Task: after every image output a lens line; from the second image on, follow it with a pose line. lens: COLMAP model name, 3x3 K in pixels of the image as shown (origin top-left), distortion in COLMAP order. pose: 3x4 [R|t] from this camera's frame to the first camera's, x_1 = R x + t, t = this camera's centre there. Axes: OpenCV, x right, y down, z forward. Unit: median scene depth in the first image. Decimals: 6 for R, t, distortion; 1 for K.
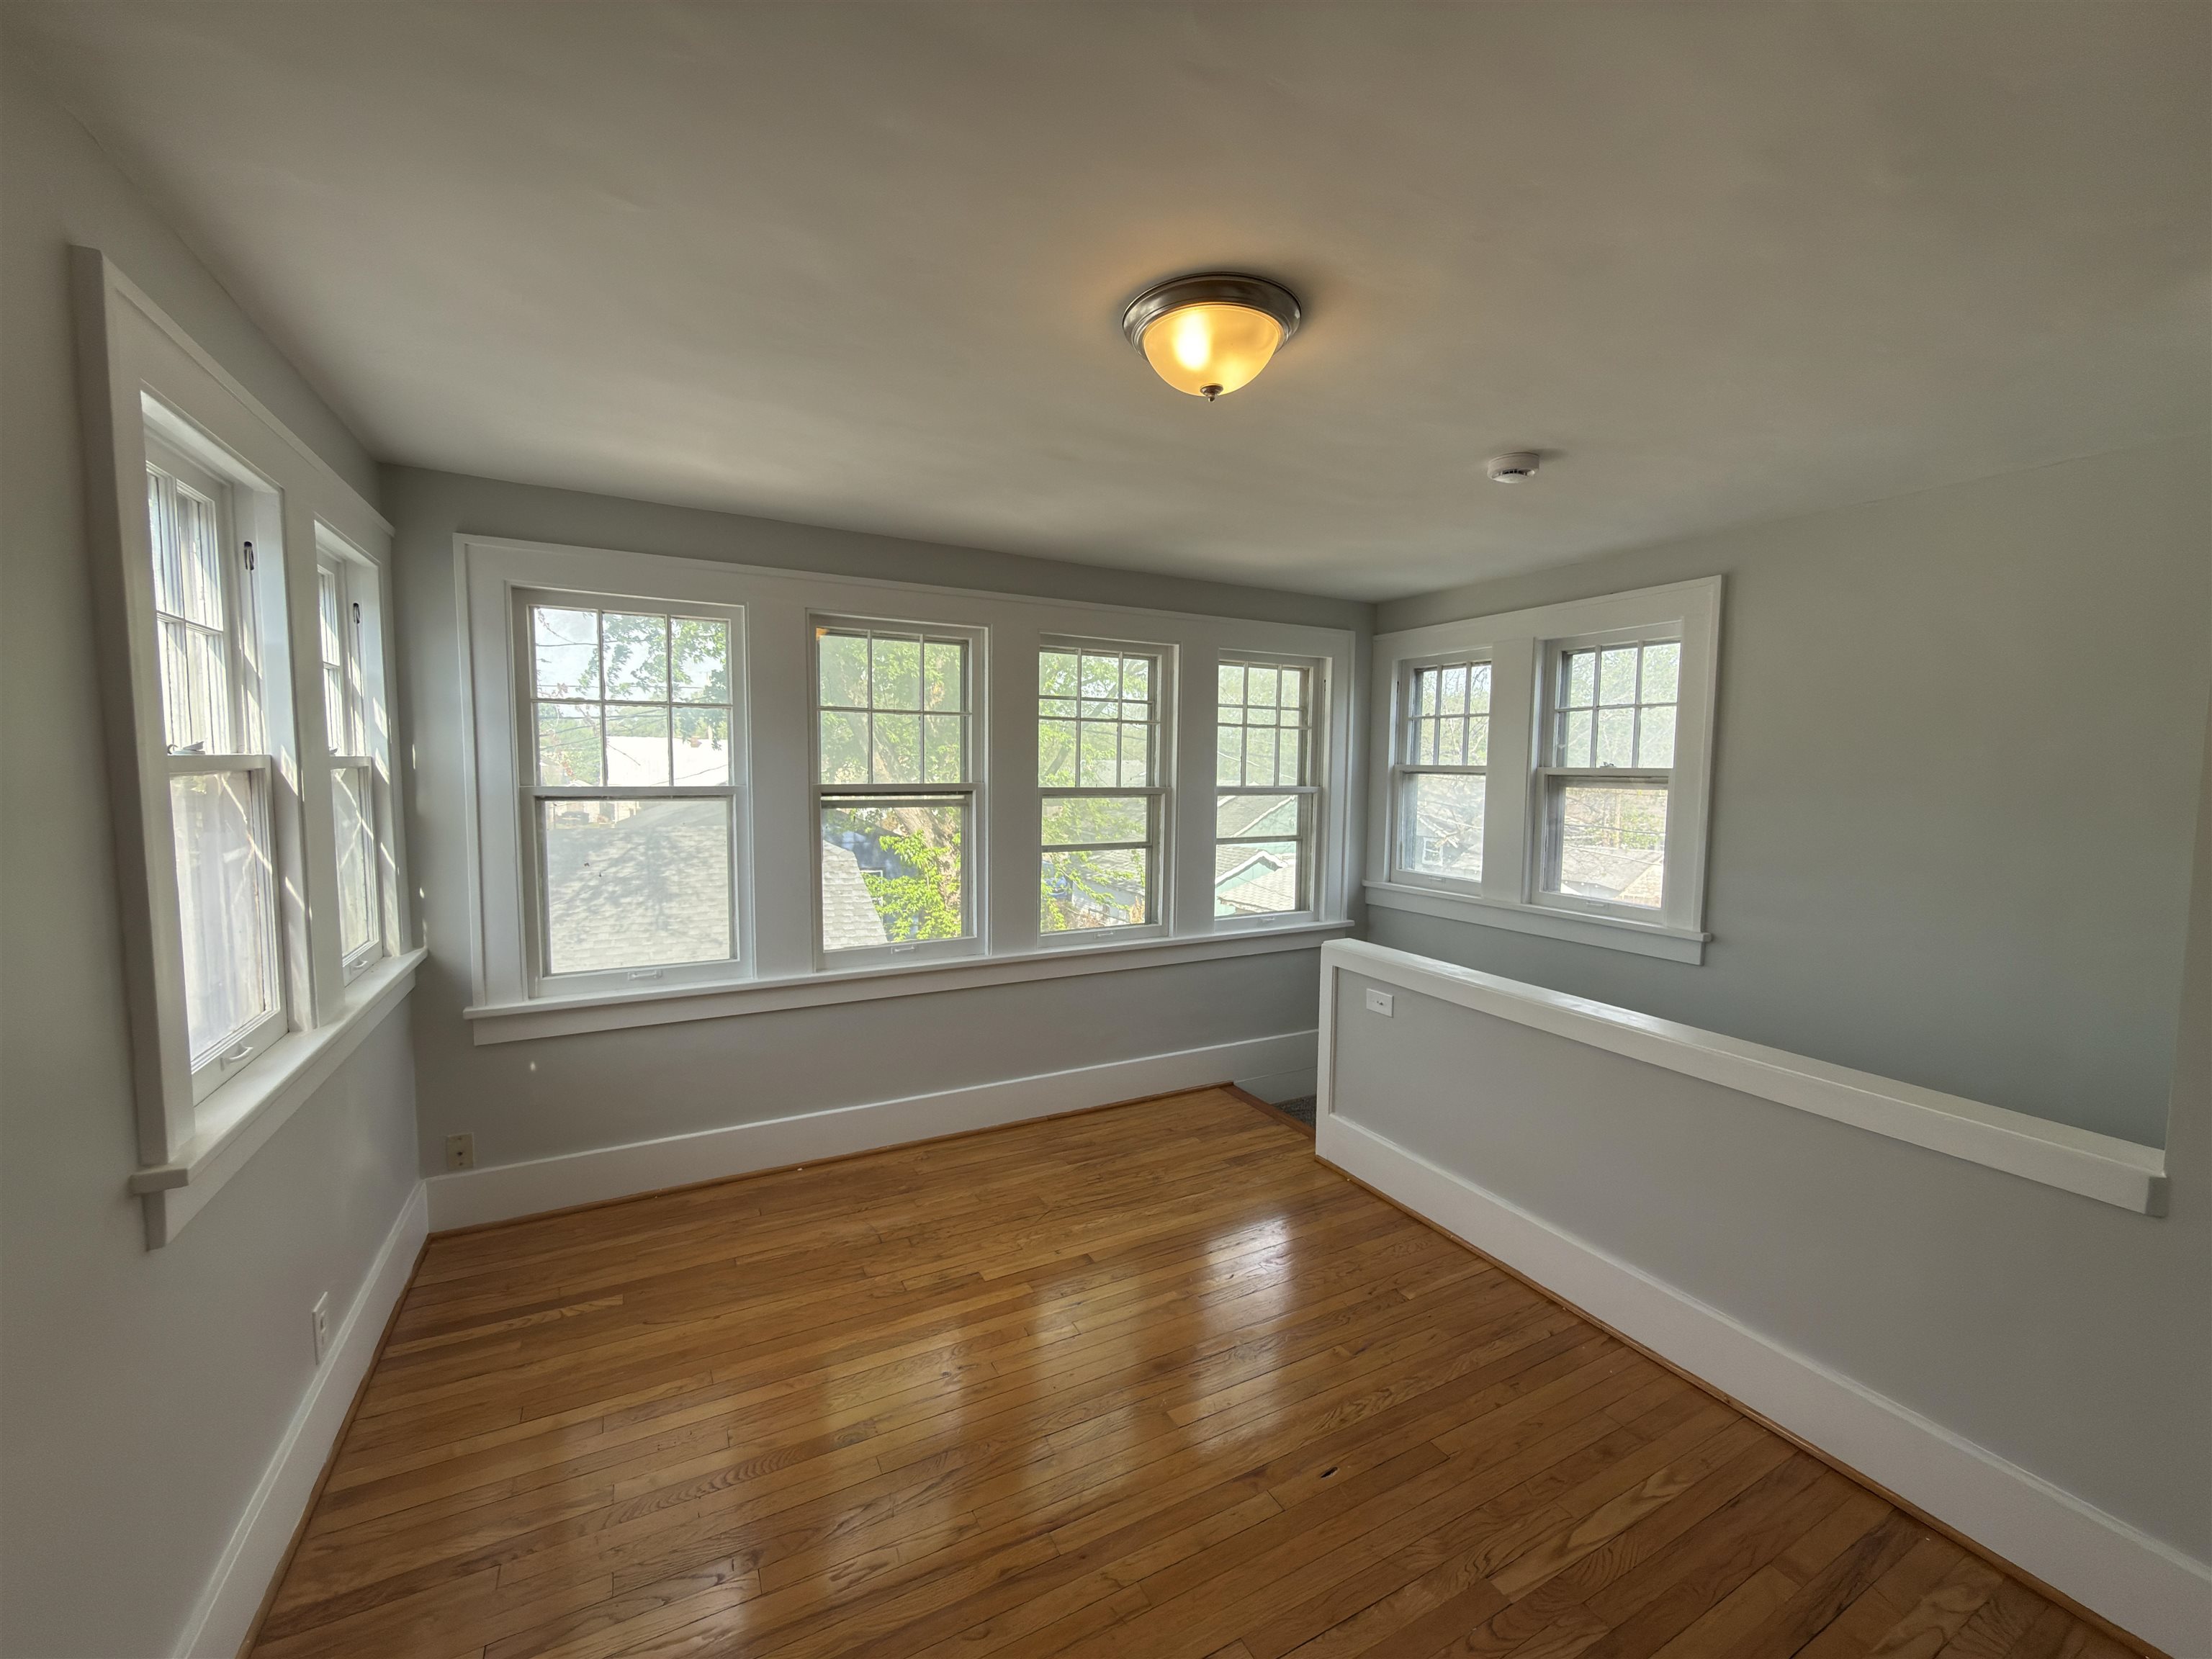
lens RADIAL K [[881.9, 0, 1106.4], [0, 881.9, 833.0], [0, 0, 1]] dist [-0.000356, -0.000288]
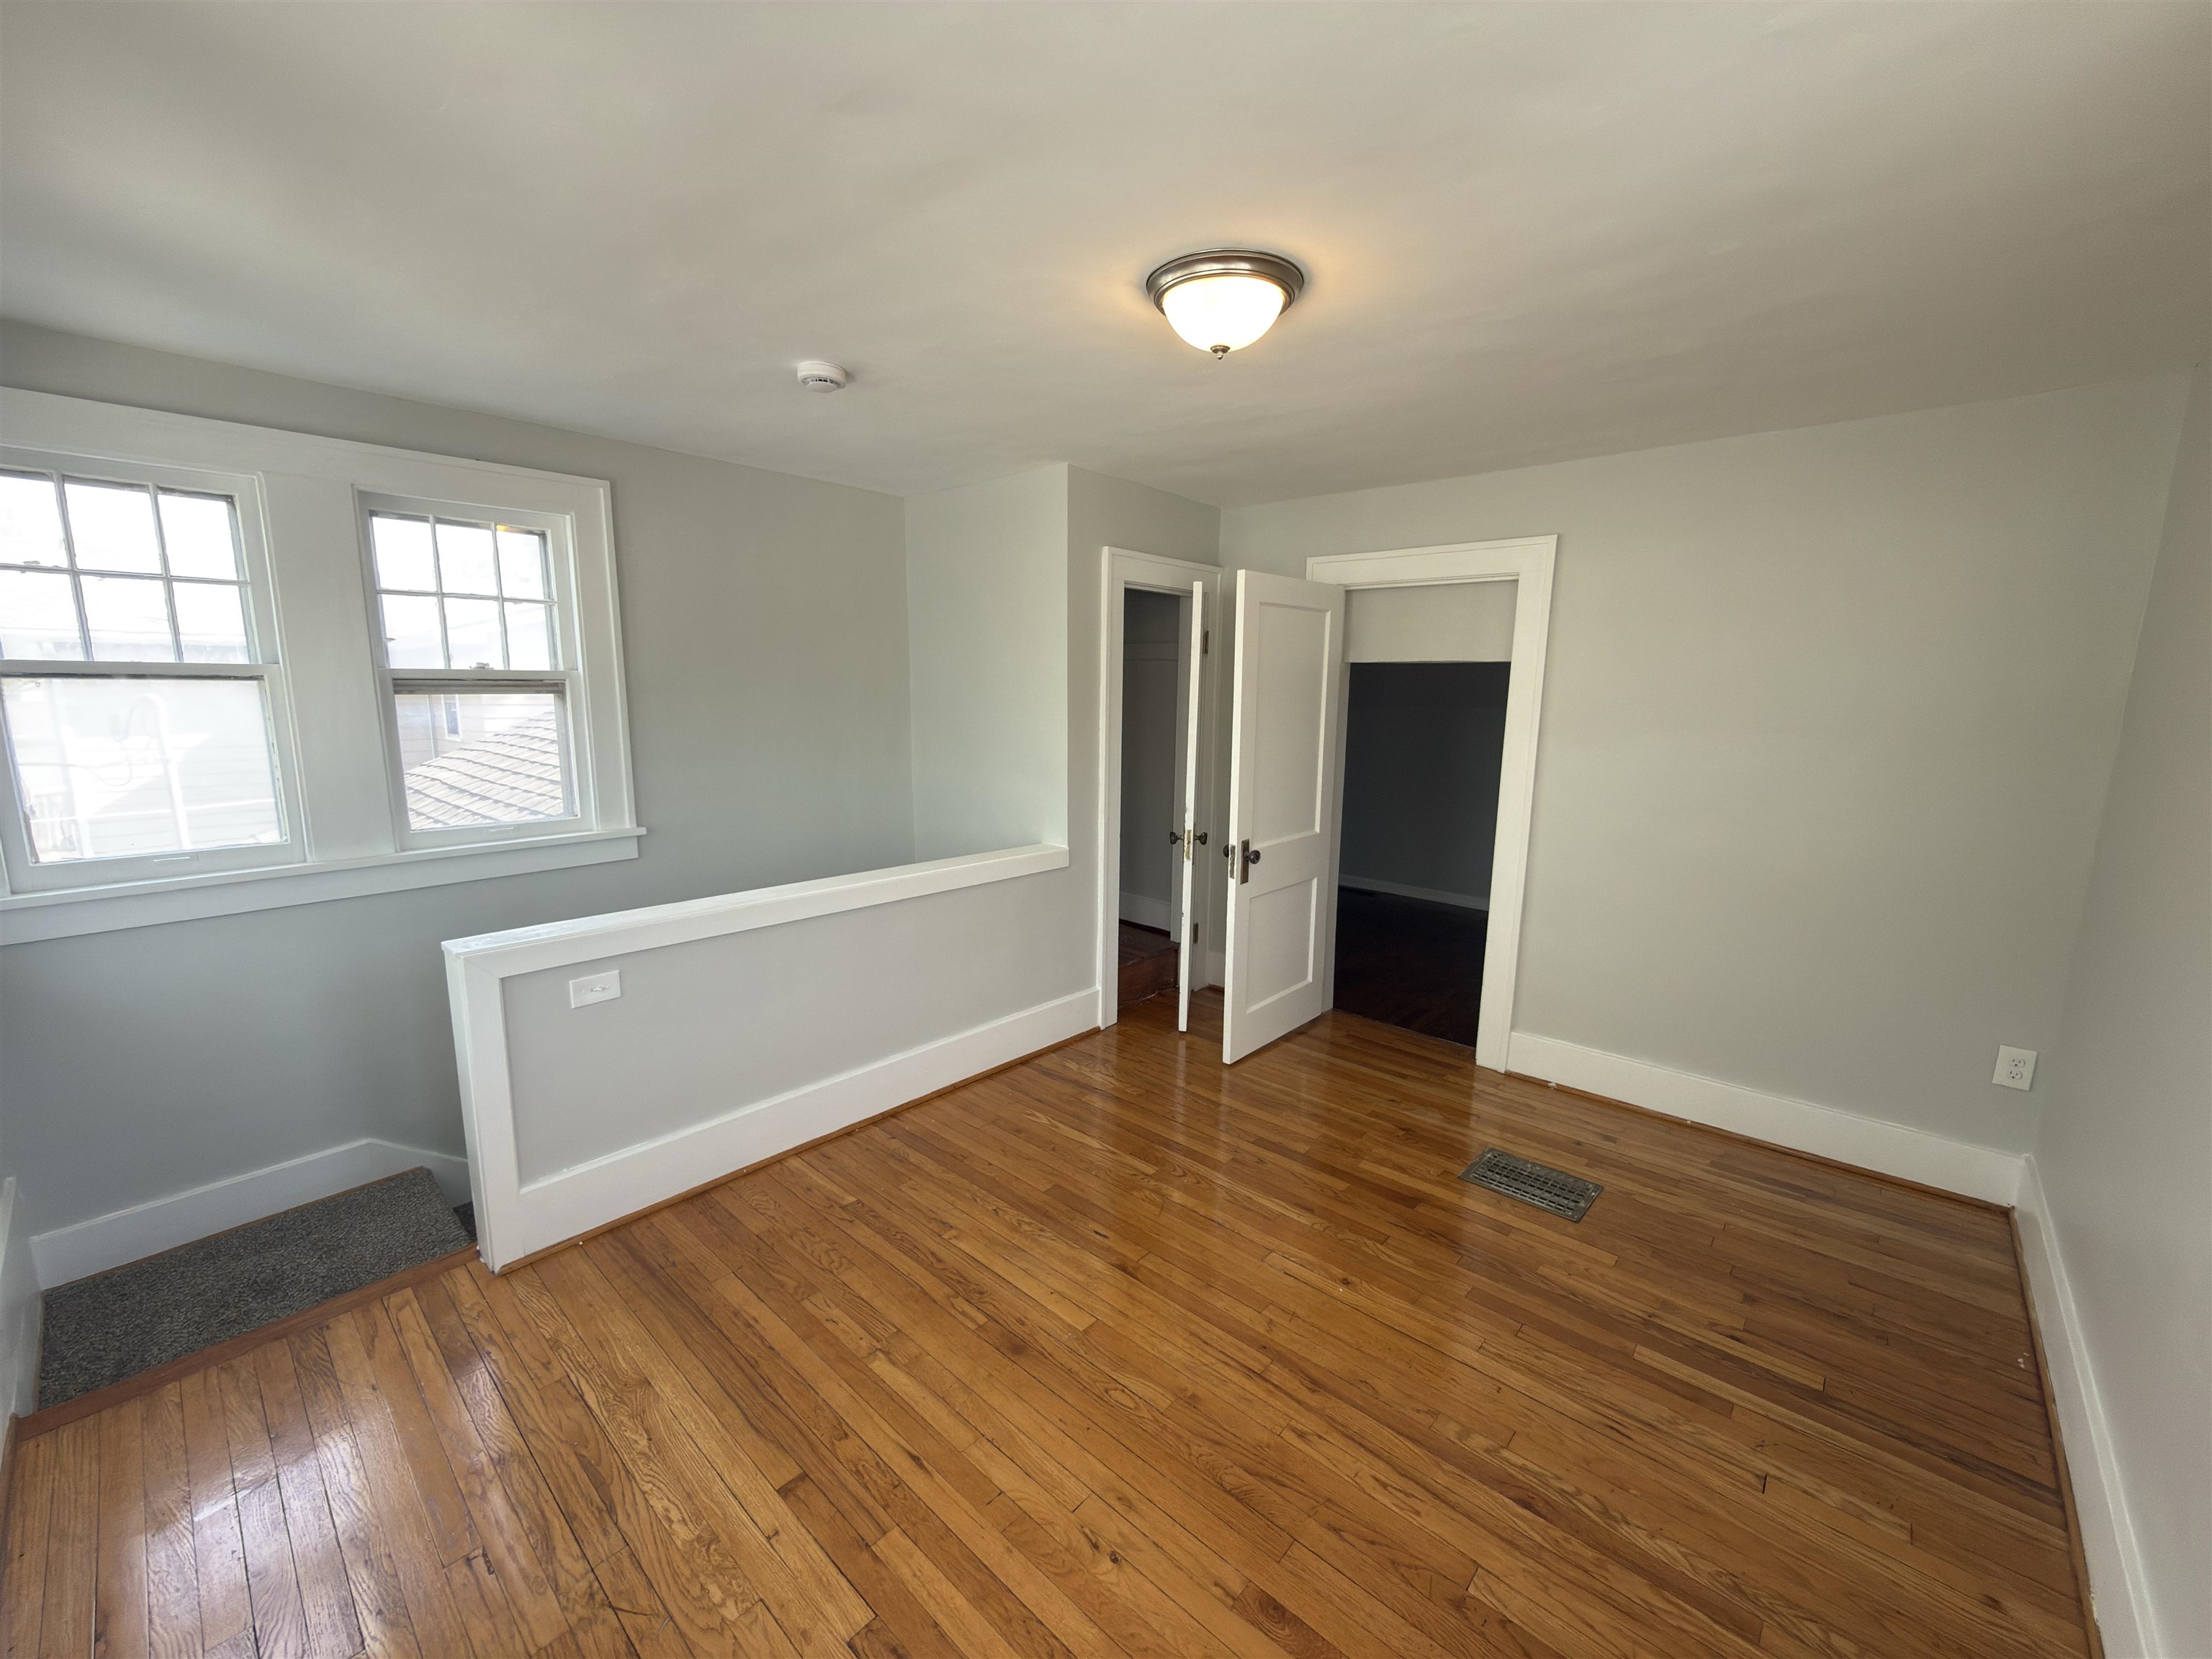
lens RADIAL K [[881.9, 0, 1106.4], [0, 881.9, 833.0], [0, 0, 1]] dist [-0.000356, -0.000288]
pose [[-0.346308, -0.171322, 0.922345, -0.696307], [0.054955, 0.977790, 0.202255, -0.089528], [-0.936510, 0.120730, -0.329201, 1.117486]]
